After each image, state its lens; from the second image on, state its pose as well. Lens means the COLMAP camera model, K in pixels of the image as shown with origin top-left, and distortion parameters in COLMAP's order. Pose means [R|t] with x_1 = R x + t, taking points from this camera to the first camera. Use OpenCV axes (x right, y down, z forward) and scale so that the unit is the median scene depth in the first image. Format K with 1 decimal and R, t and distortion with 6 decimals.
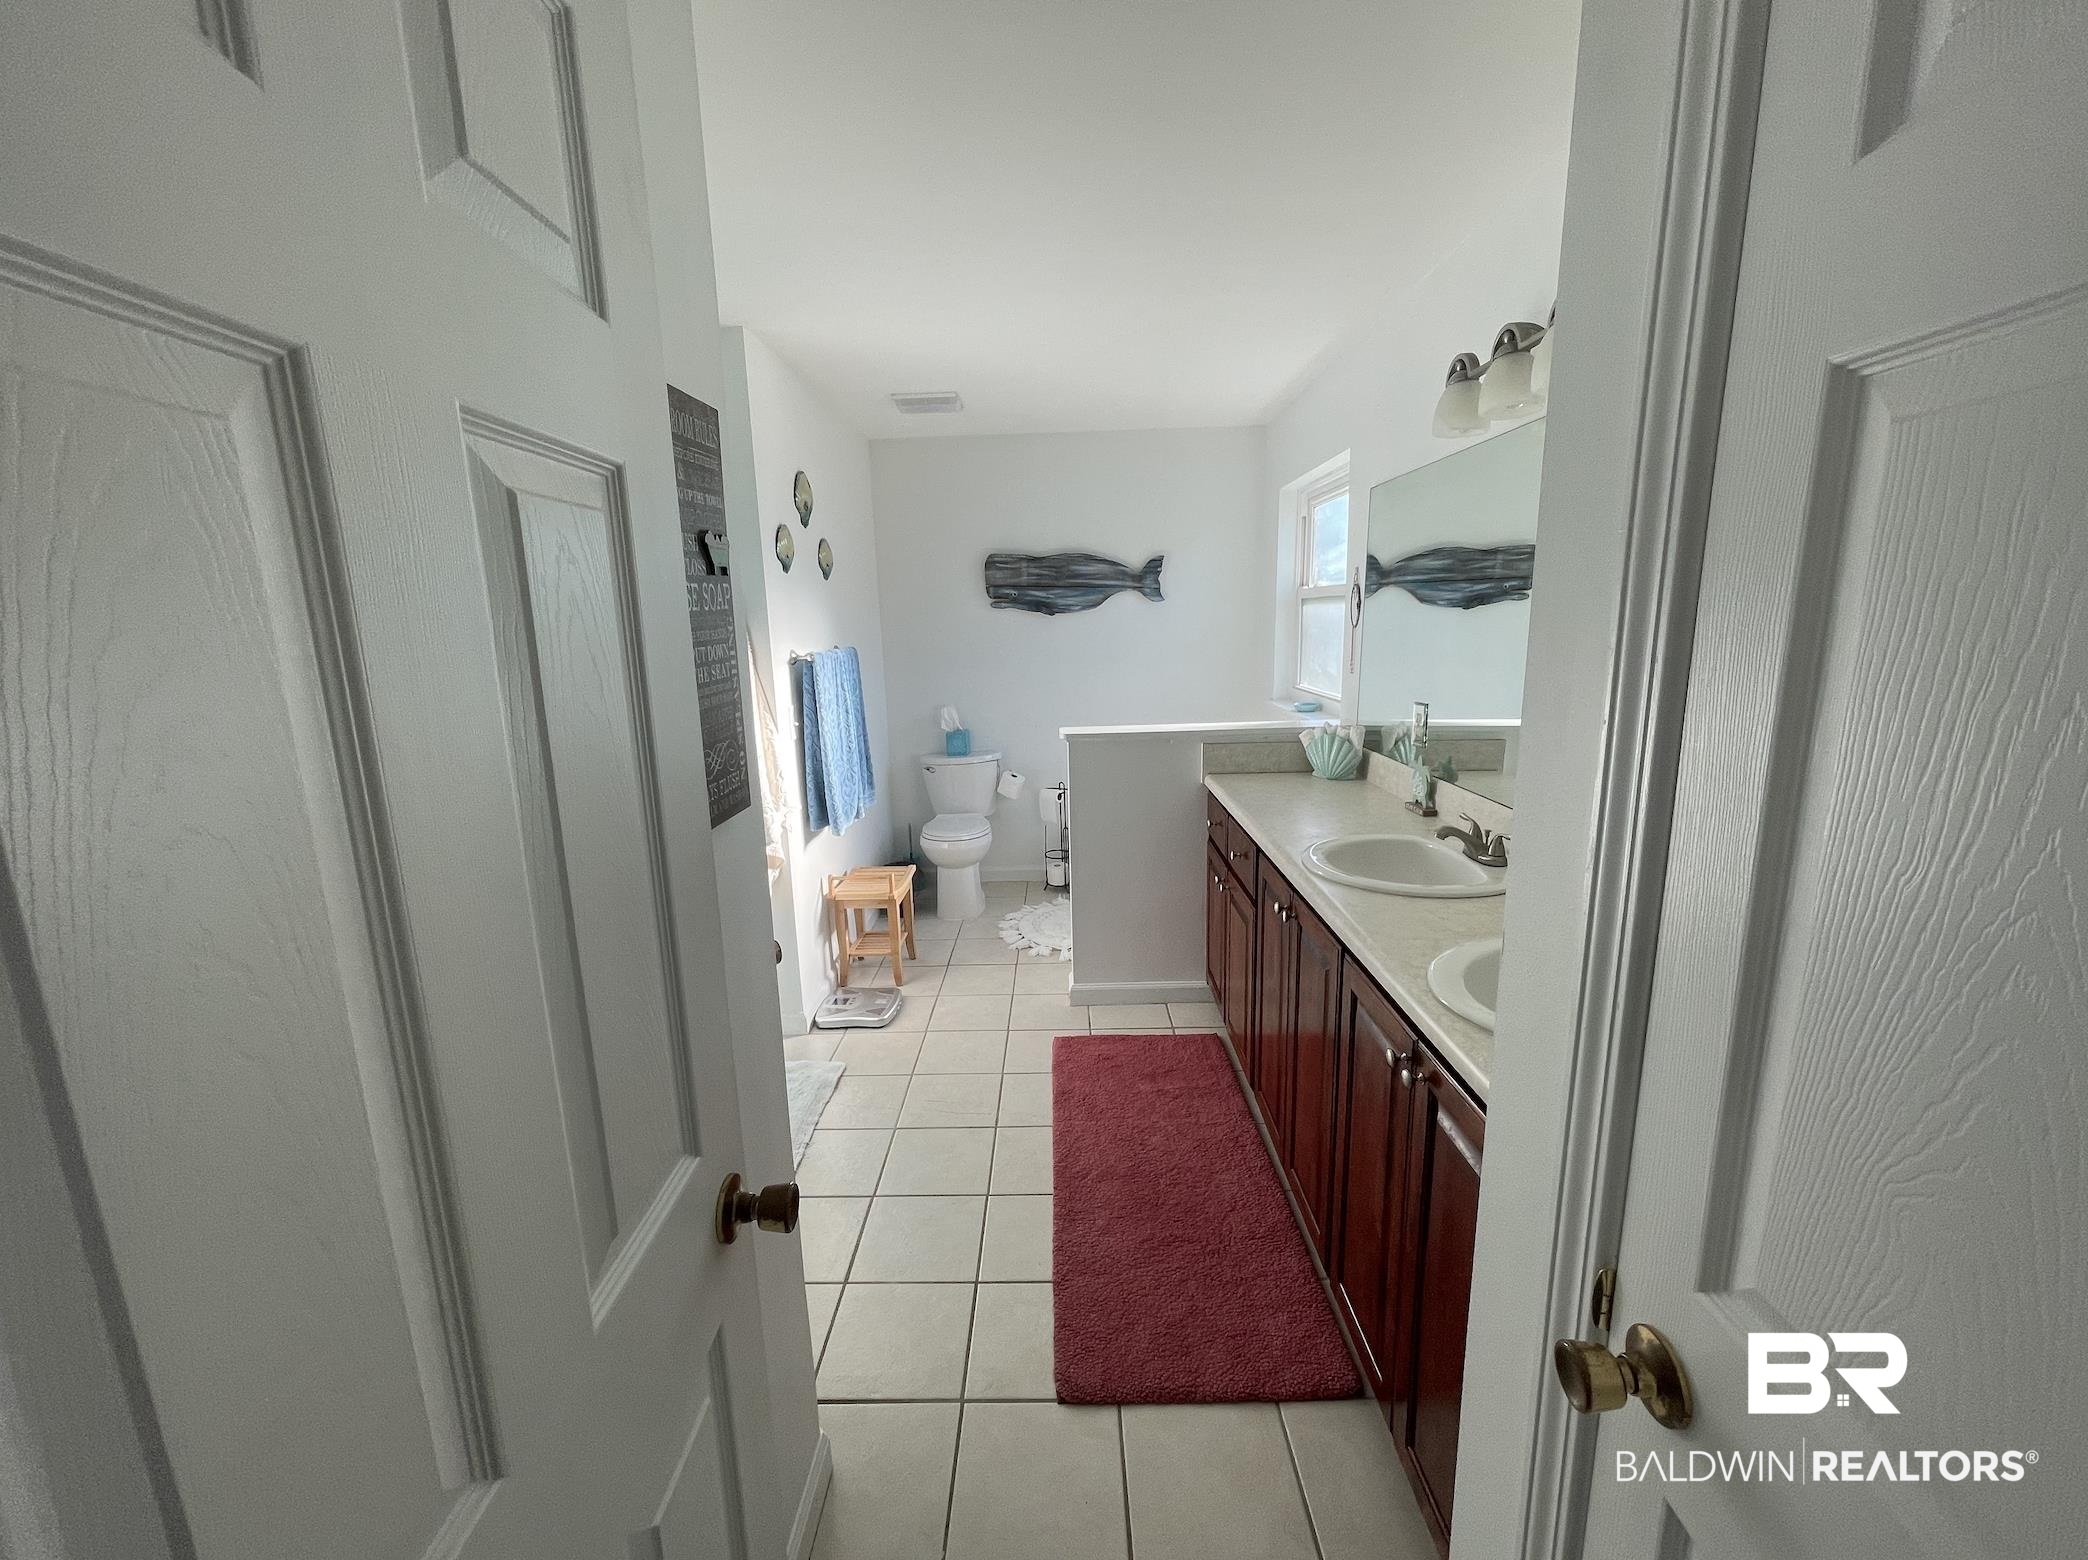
lens RADIAL K [[850.0, 0, 1042.4], [0, 850.0, 786.2], [0, 0, 1]] dist [-0.002583, -0.000445]
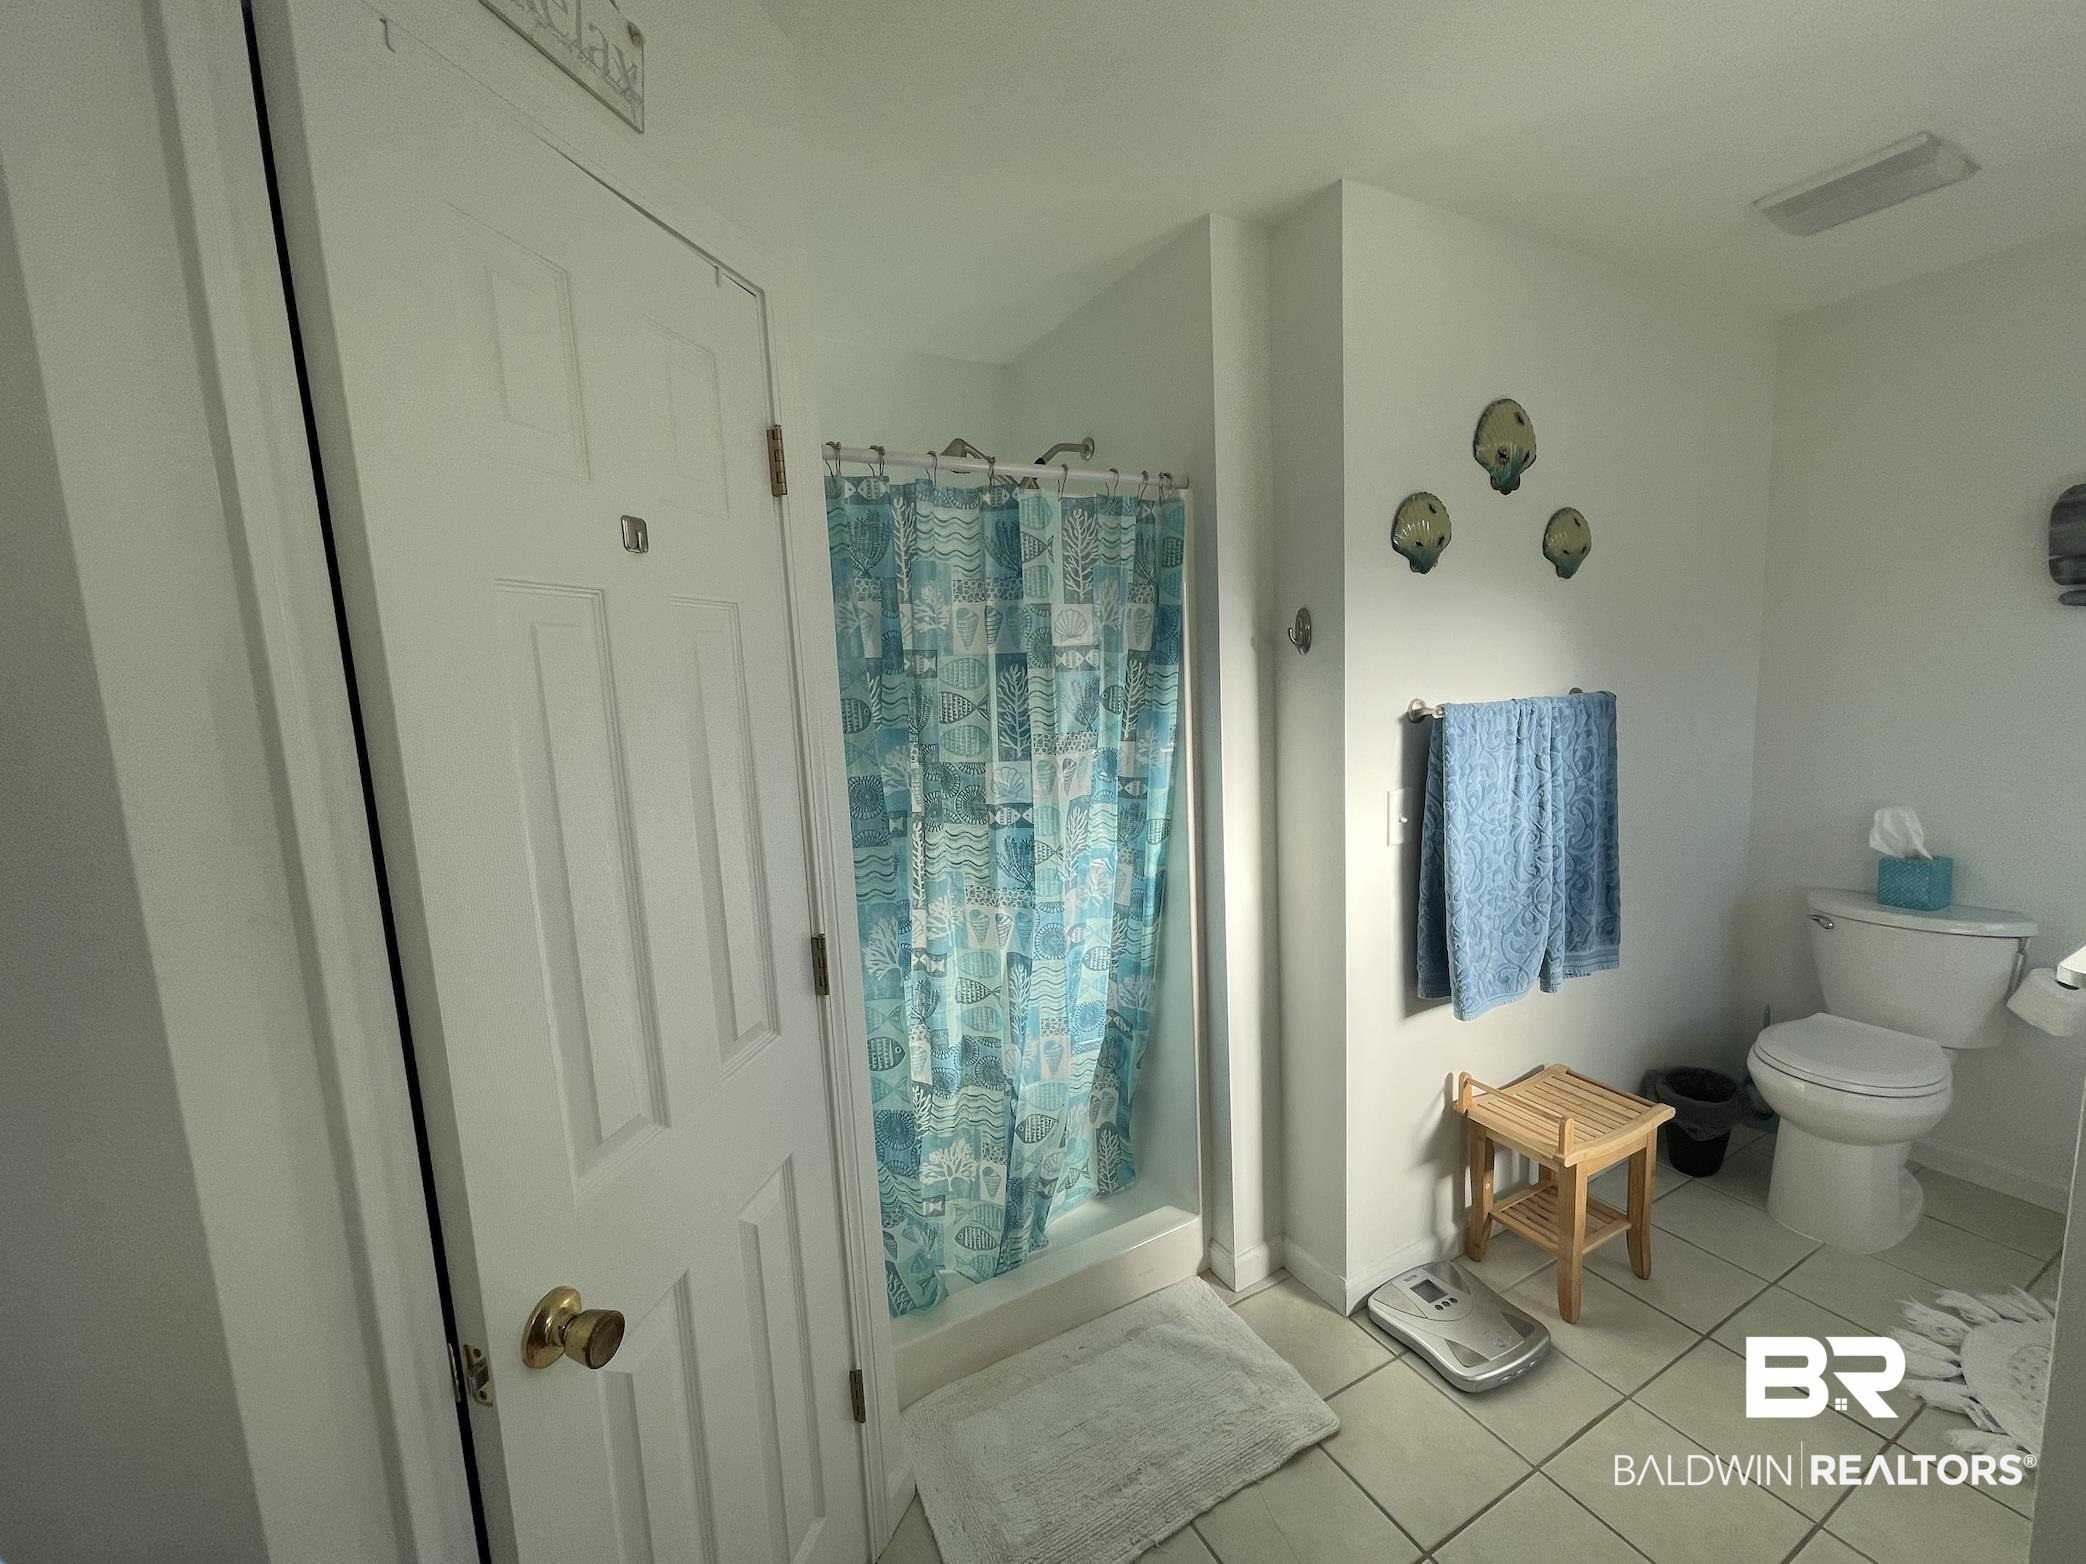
lens RADIAL K [[849.2, 0, 1046.5], [0, 849.2, 776.0], [0, 0, 1]] dist [-0.002583, -0.000445]
pose [[0.490969, 0.114366, -0.863637, 0.092124], [-0.141431, 0.988658, 0.050520, -0.085640], [0.859620, 0.097341, 0.501576, 0.410284]]
